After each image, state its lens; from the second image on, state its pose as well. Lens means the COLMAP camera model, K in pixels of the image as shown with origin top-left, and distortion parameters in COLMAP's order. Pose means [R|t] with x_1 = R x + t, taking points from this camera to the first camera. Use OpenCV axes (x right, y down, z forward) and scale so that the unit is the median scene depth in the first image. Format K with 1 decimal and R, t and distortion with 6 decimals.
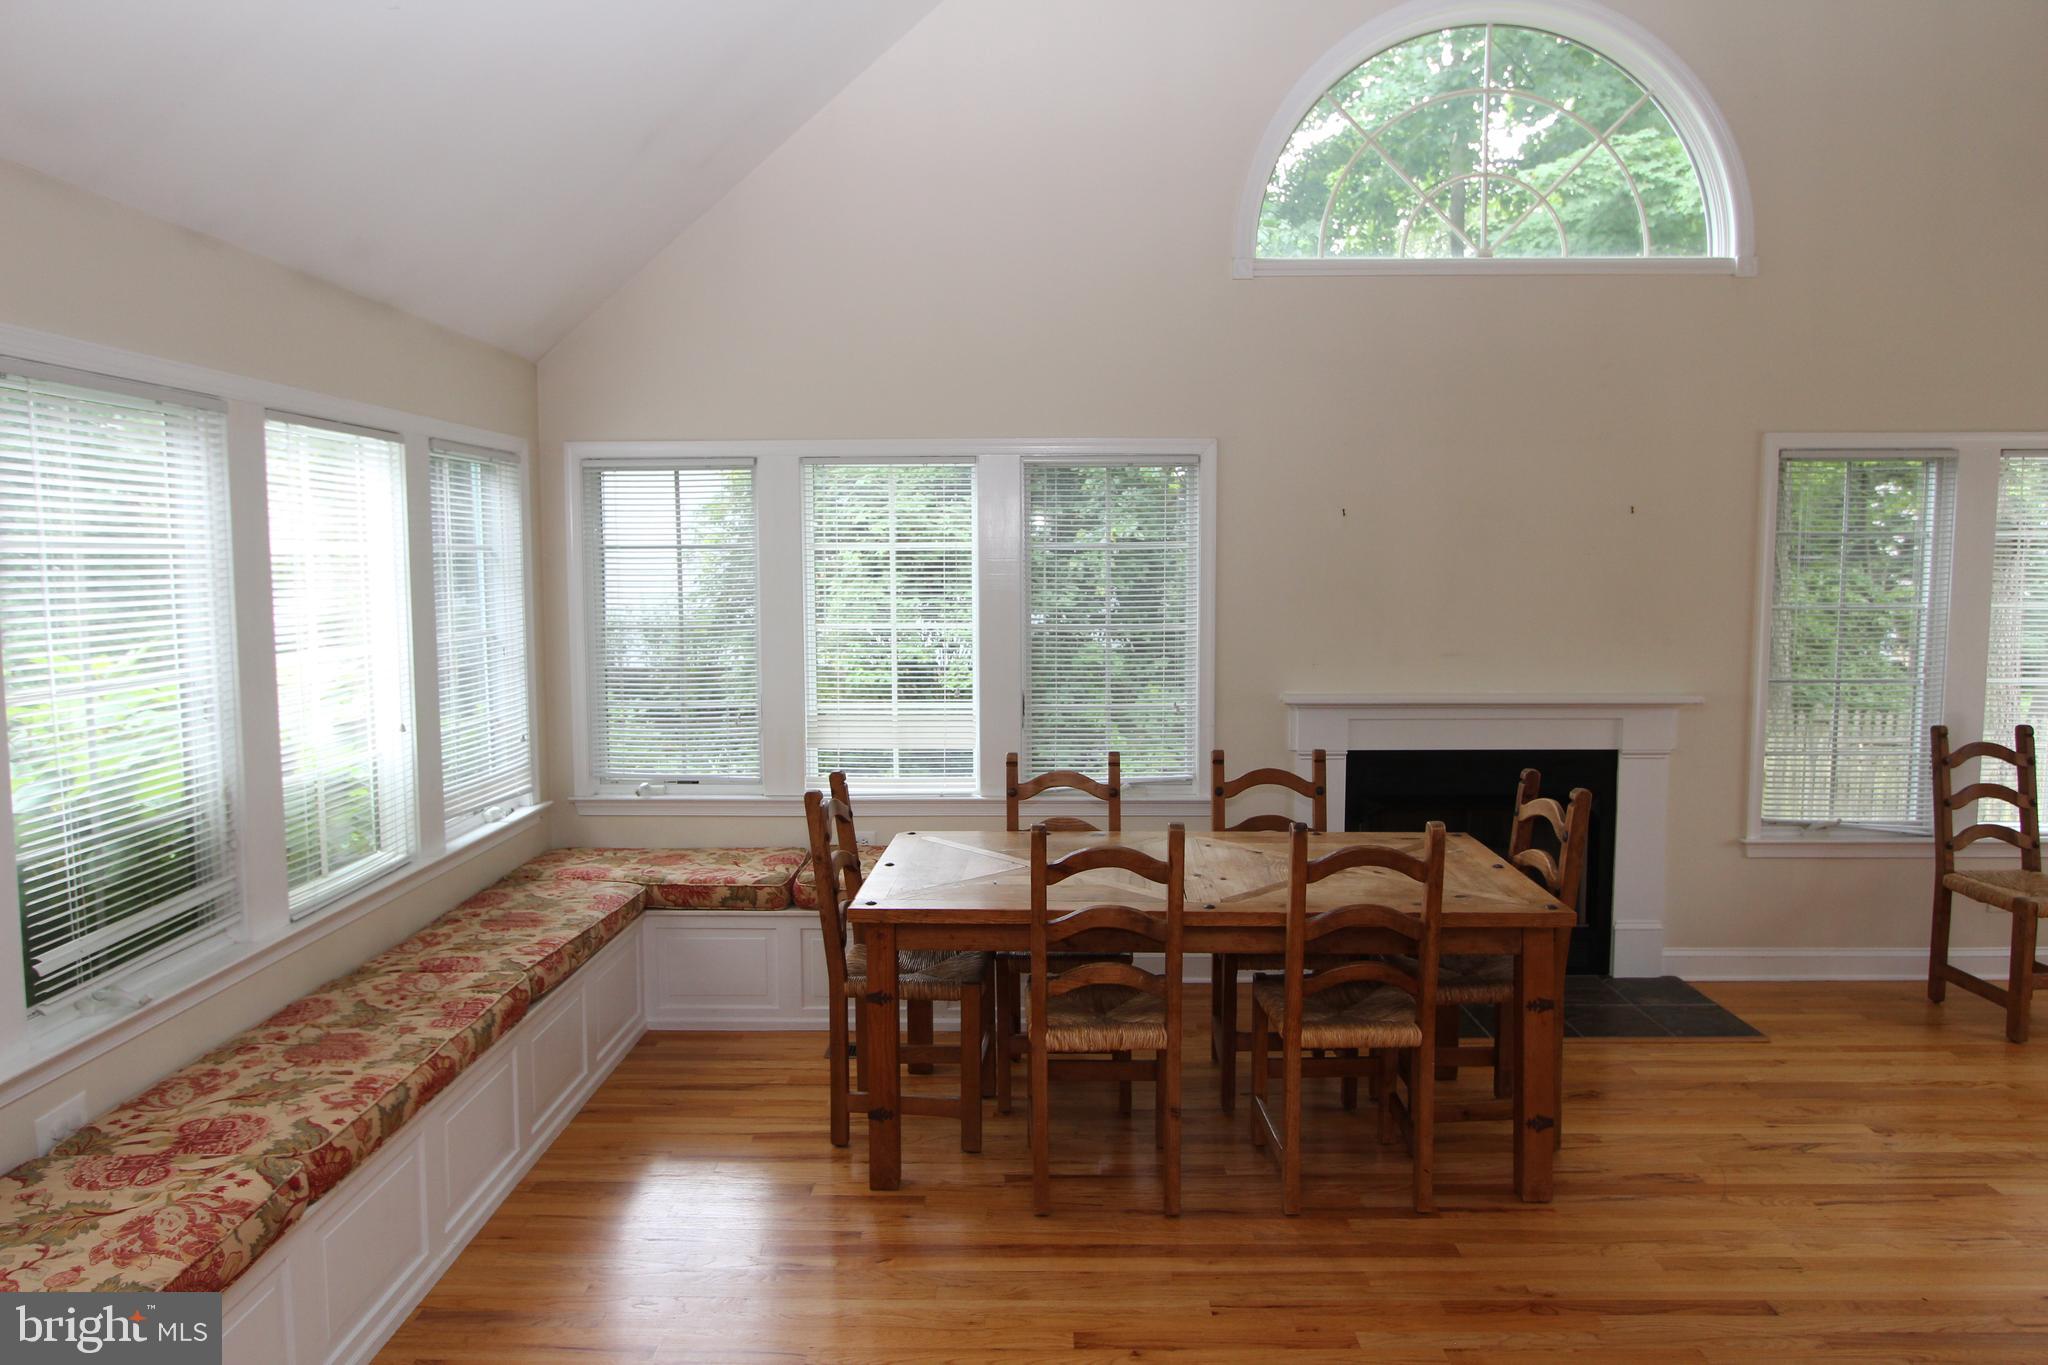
lens RADIAL K [[1264.6, 0, 1012.9], [0, 1264.6, 650.1], [0, 0, 1]] dist [-0.024876, 0.013116]
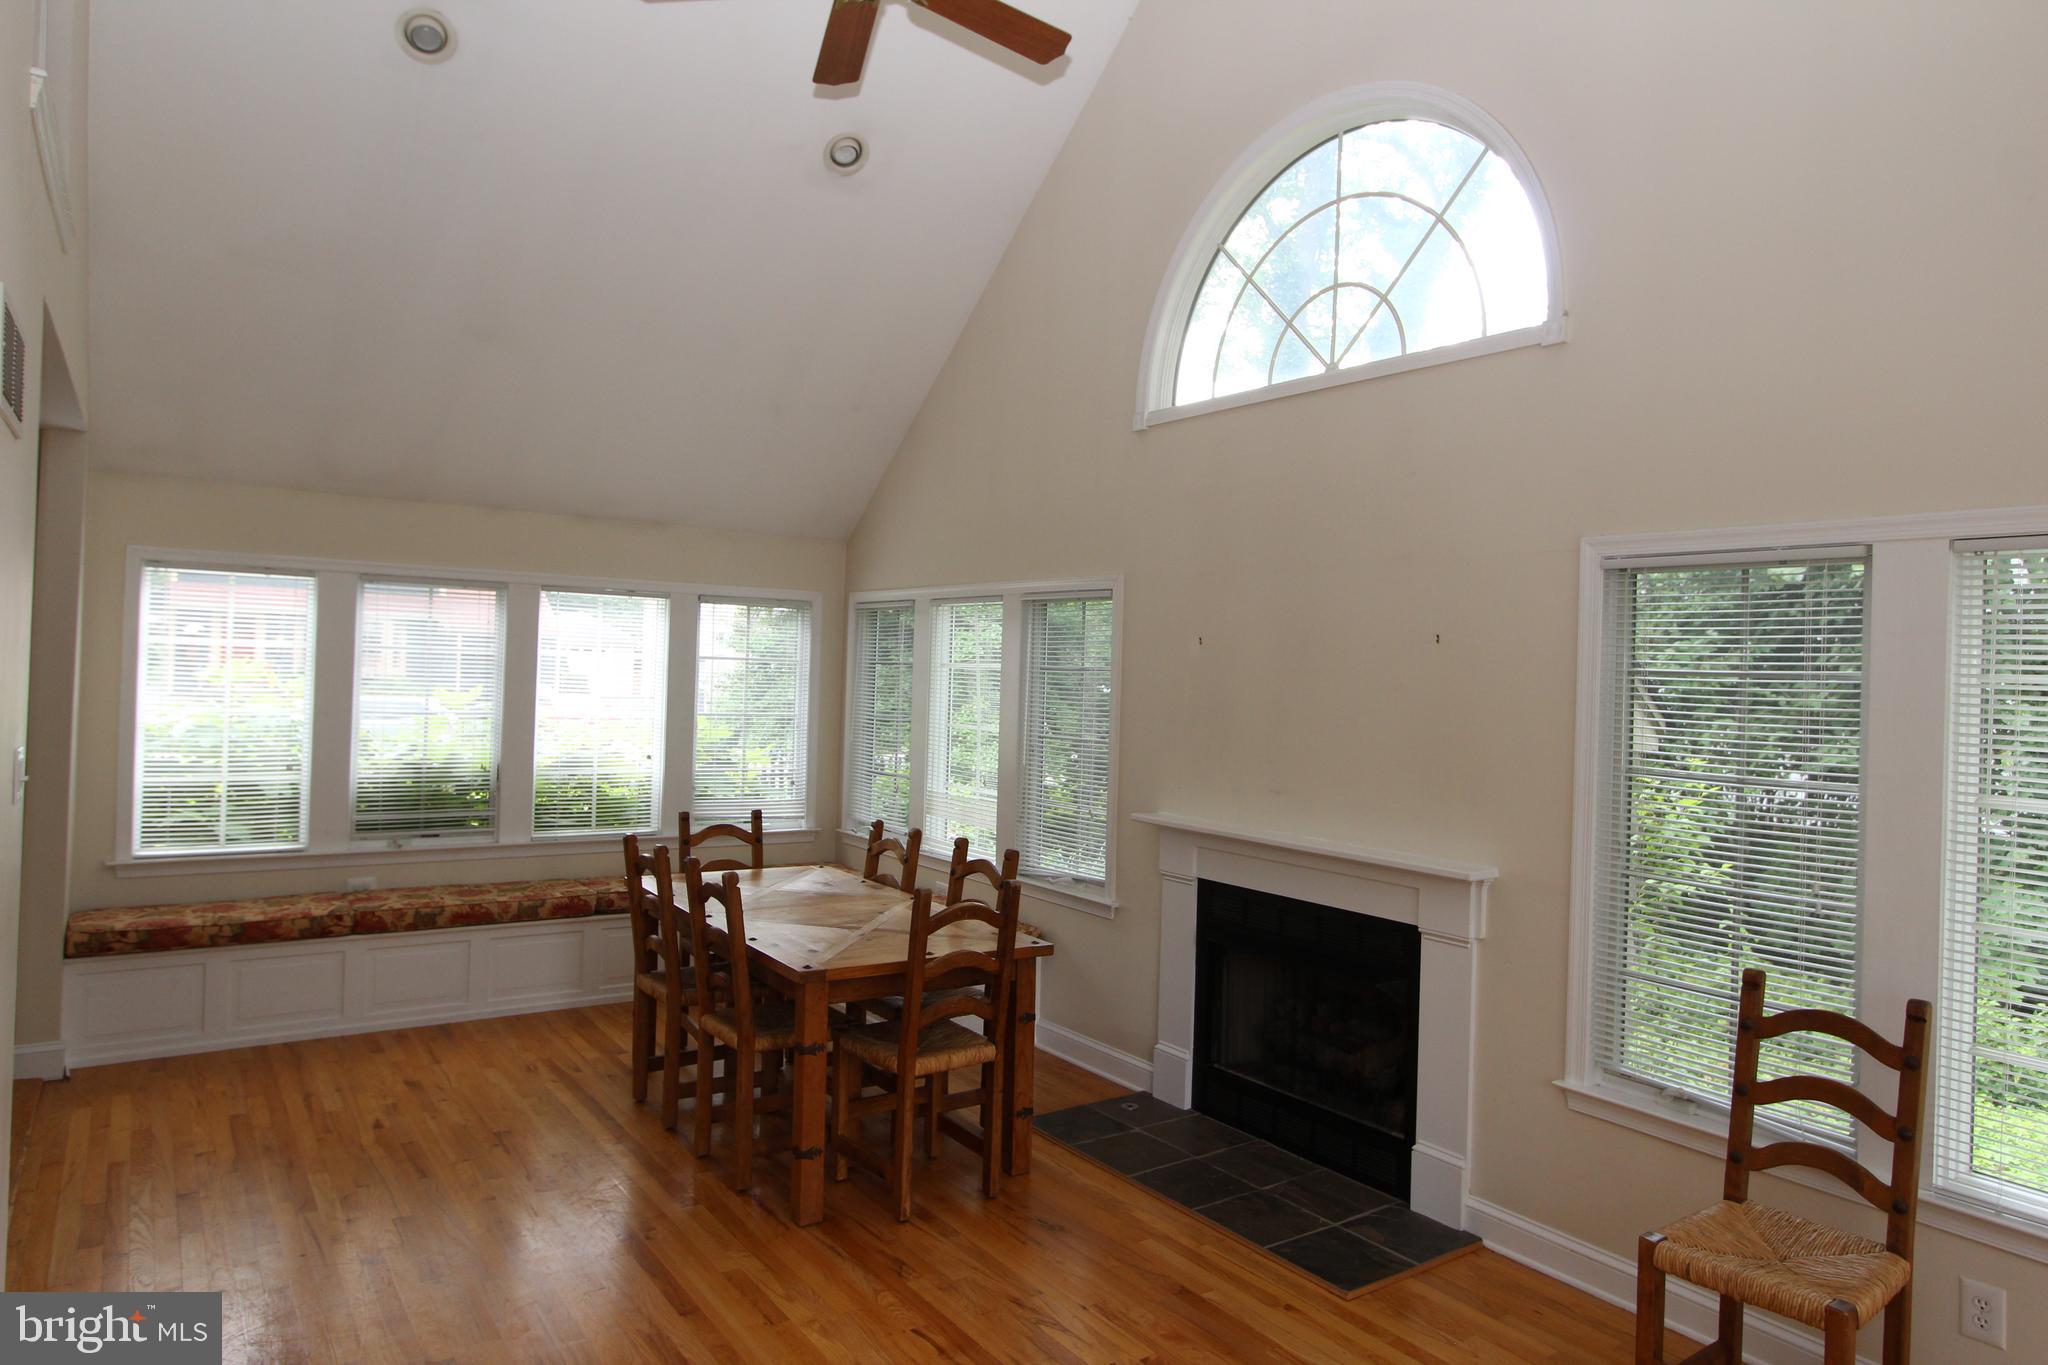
lens RADIAL K [[1259.2, 0, 1039.4], [0, 1259.2, 679.9], [0, 0, 1]] dist [-0.003410, 0.001706]
pose [[0.594837, 0.027214, -0.803386, 1.126814], [-0.096829, 0.994575, -0.038003, -0.030156], [0.797993, 0.100397, 0.594245, 0.329445]]
